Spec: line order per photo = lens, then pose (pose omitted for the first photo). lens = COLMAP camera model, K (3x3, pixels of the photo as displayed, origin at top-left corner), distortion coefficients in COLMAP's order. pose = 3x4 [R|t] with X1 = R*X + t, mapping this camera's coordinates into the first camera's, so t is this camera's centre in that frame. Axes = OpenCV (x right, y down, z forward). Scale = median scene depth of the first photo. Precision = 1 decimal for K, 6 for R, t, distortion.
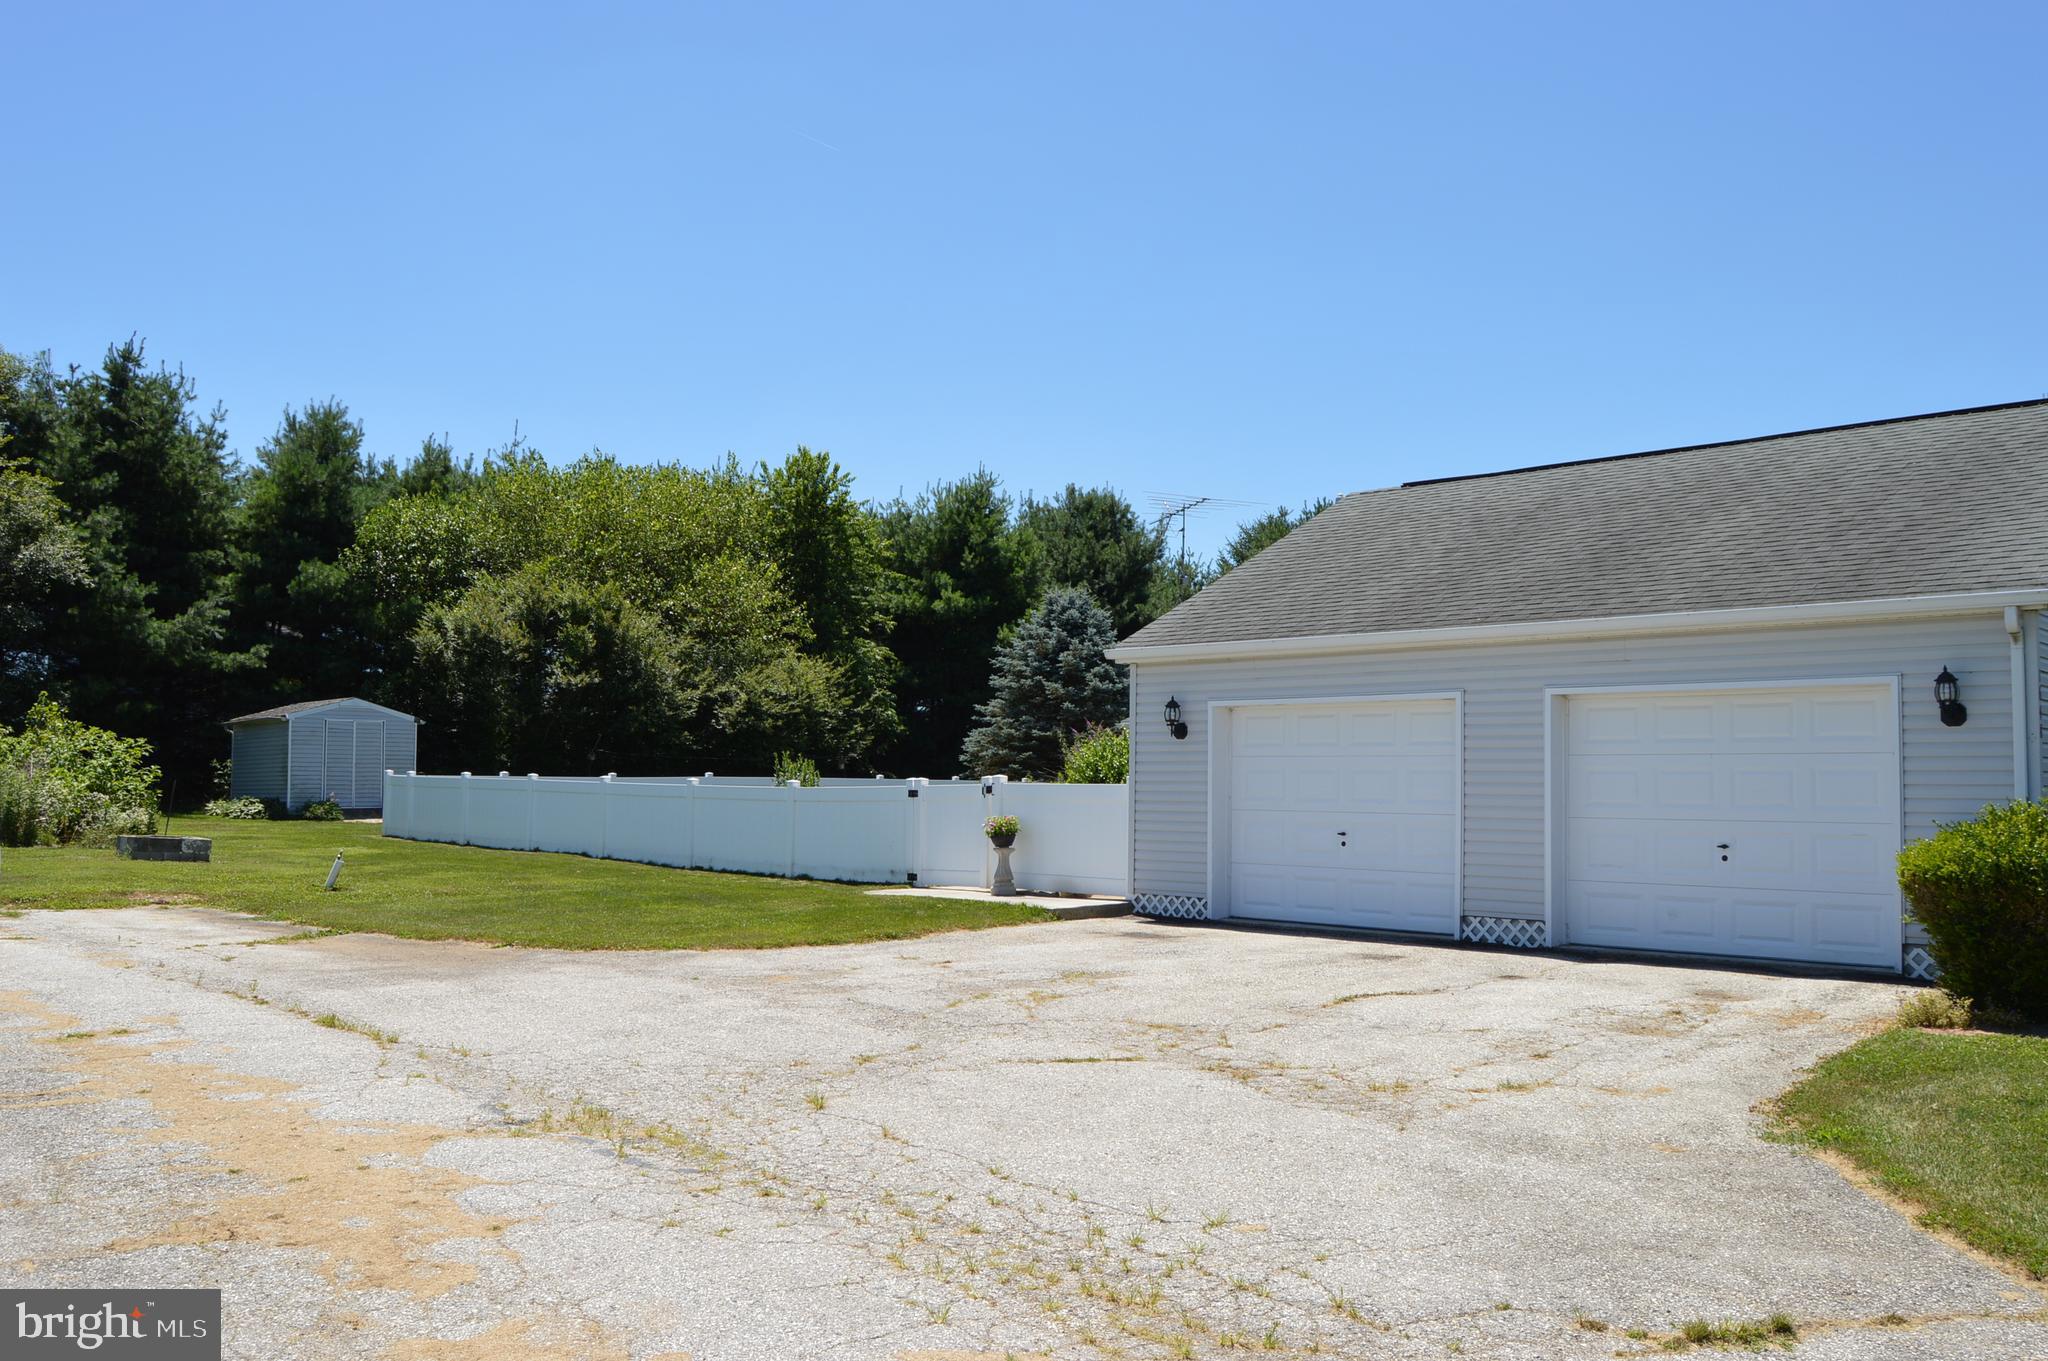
lens RADIAL K [[1637.4, 0, 1015.7], [0, 1637.4, 680.9], [0, 0, 1]] dist [-0.102135, 0.043334]
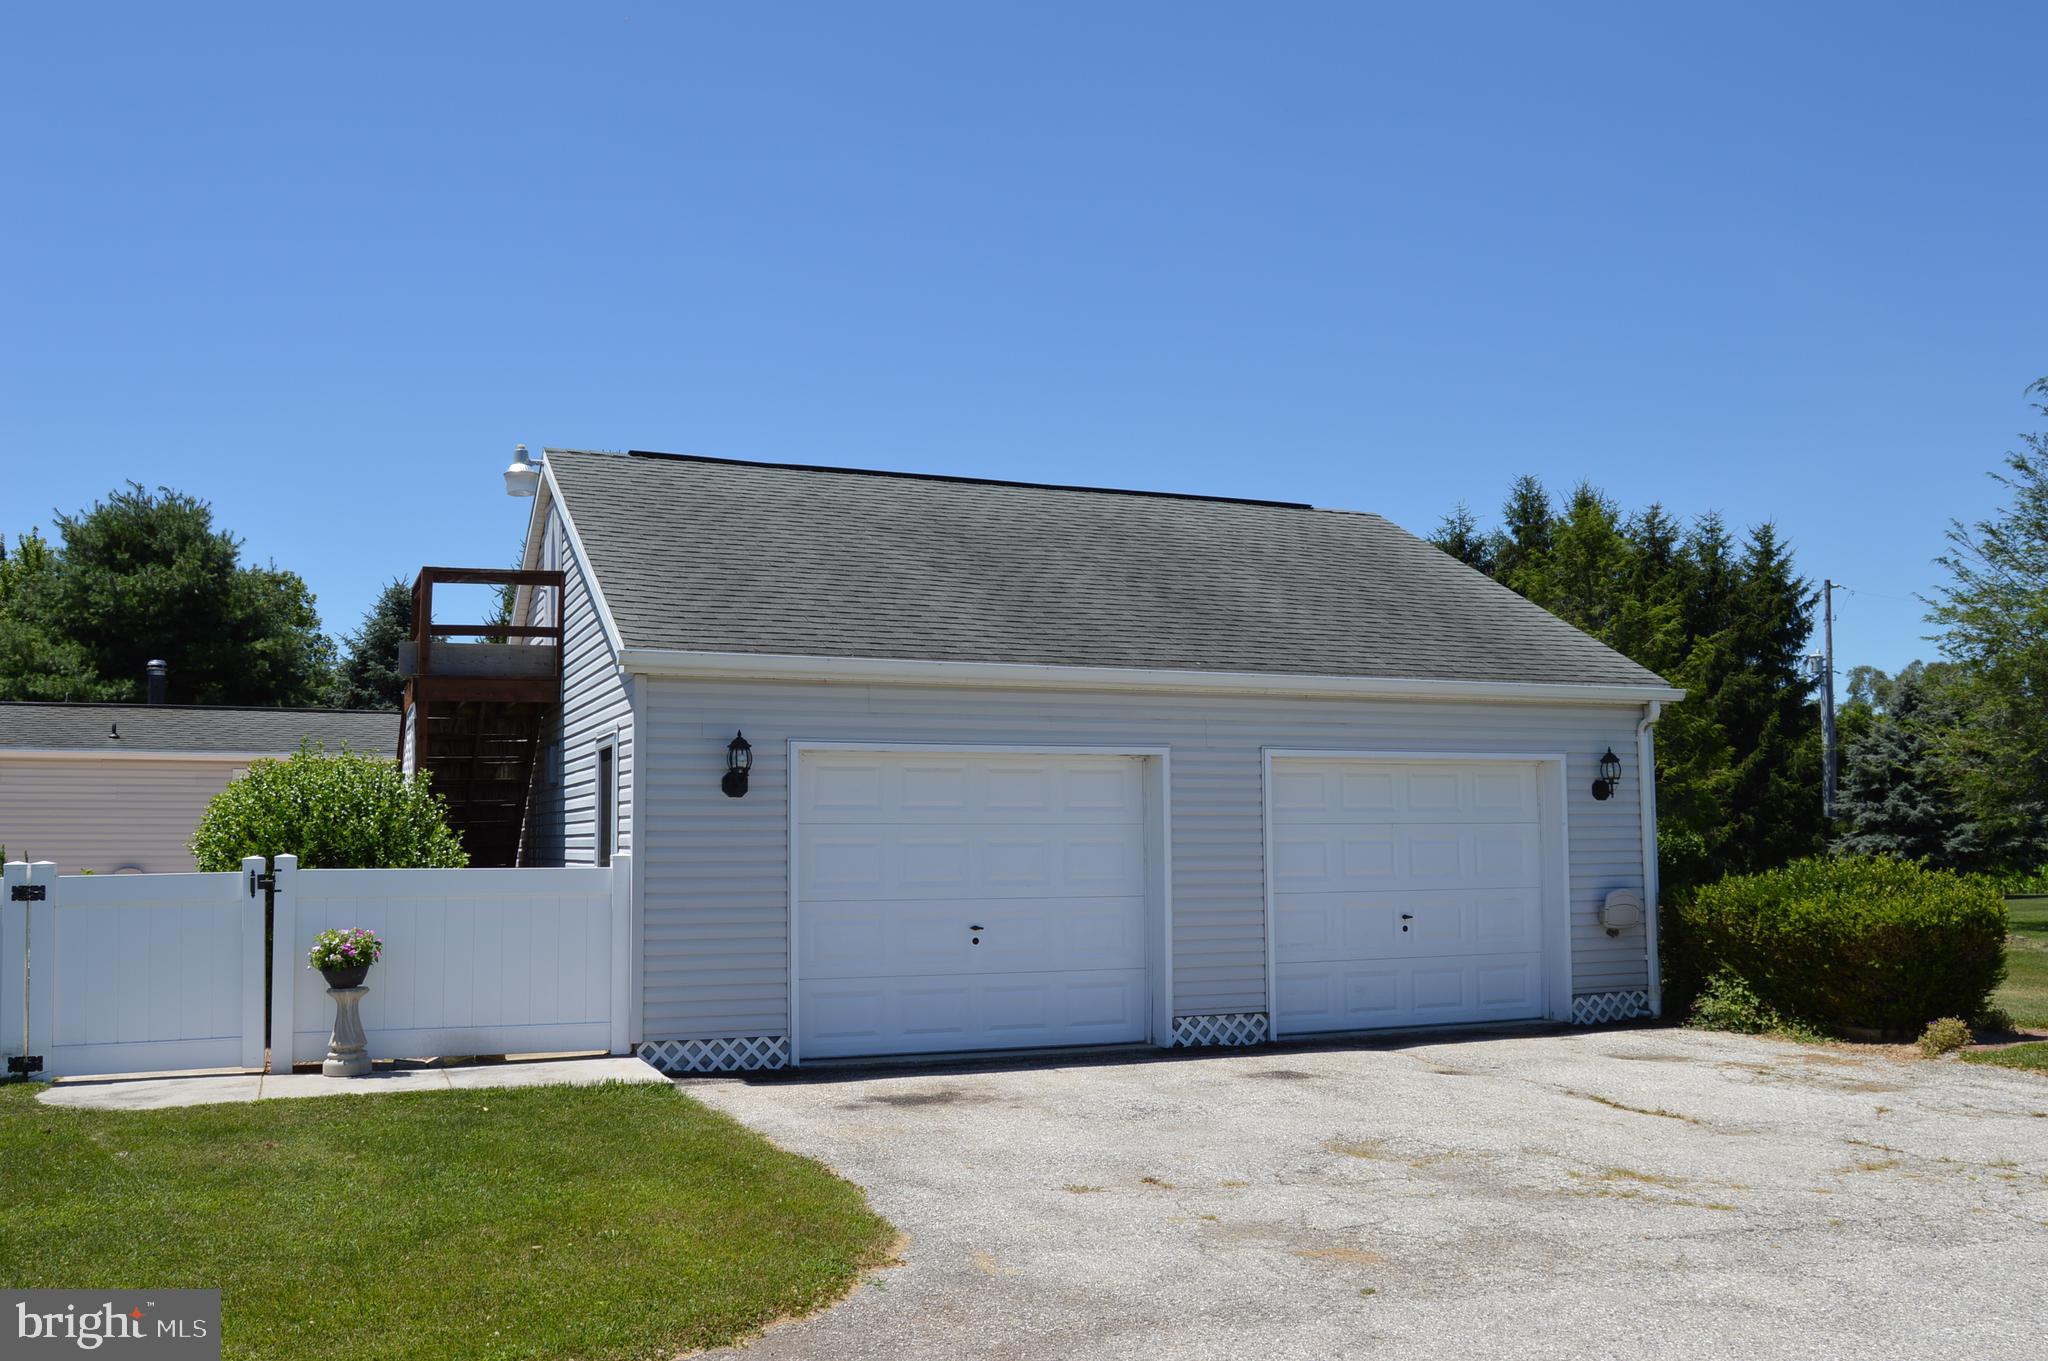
lens RADIAL K [[1769.7, 0, 1040.7], [0, 1769.7, 681.4], [0, 0, 1]] dist [-0.099939, 0.031202]
pose [[0.371019, 0.071971, 0.925832, -0.201388], [-0.047169, 0.997166, -0.058614, 0.009861], [-0.927427, -0.021924, 0.373362, 0.245973]]
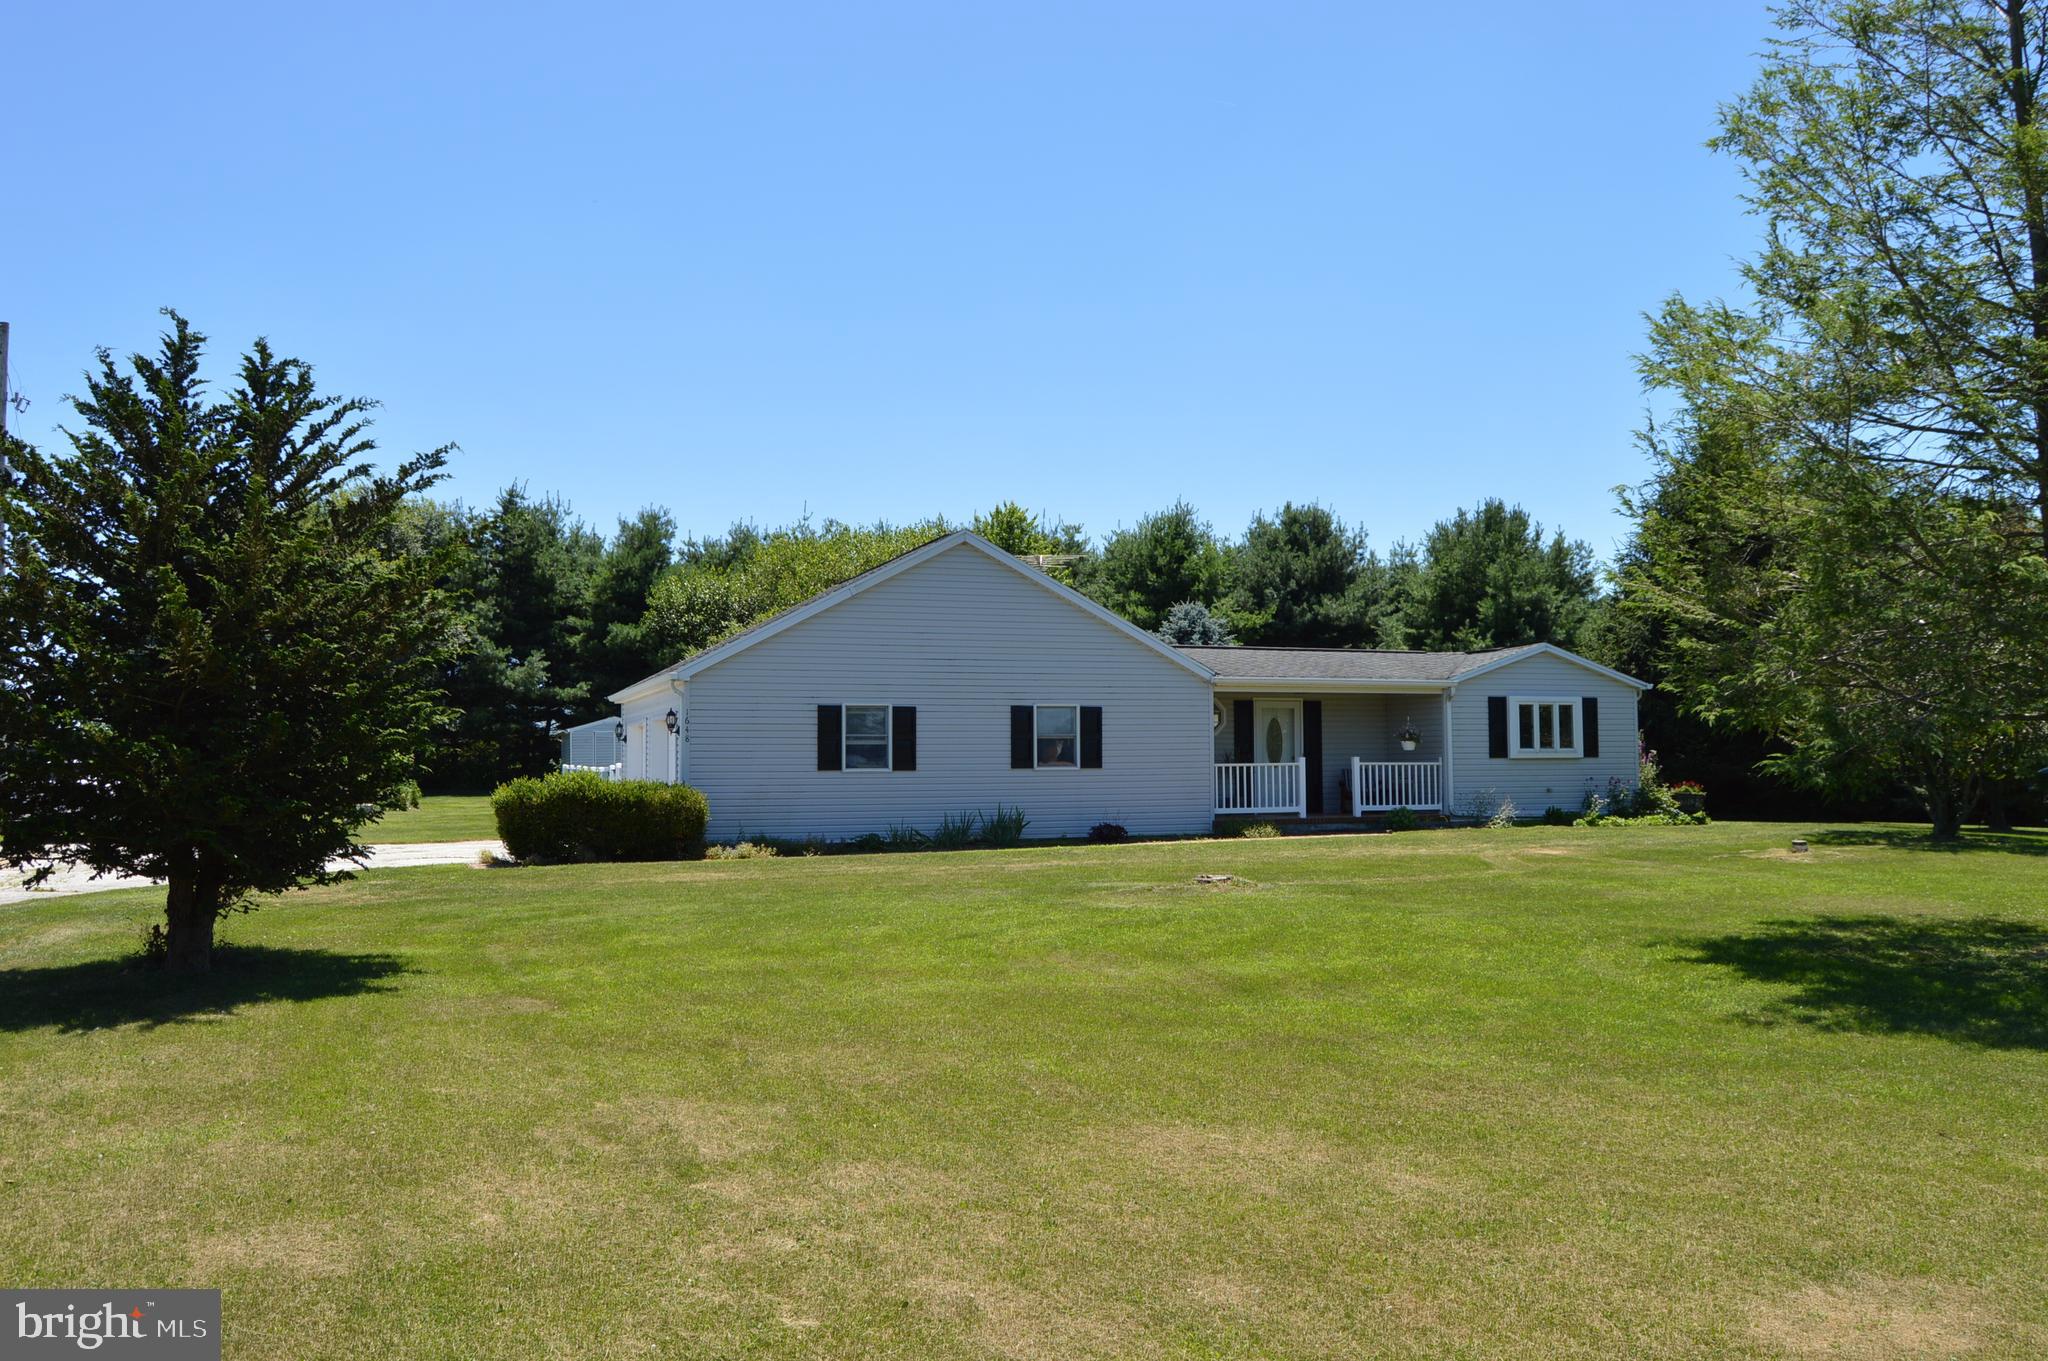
lens RADIAL K [[1637.4, 0, 1023.5], [0, 1637.4, 674.4], [0, 0, 1]] dist [-0.102135, 0.043334]
pose [[0.910044, -0.043820, -0.412188, 0.515143], [0.047492, 0.998871, -0.001337, -0.007717], [0.411781, -0.018359, 0.911098, -0.210007]]
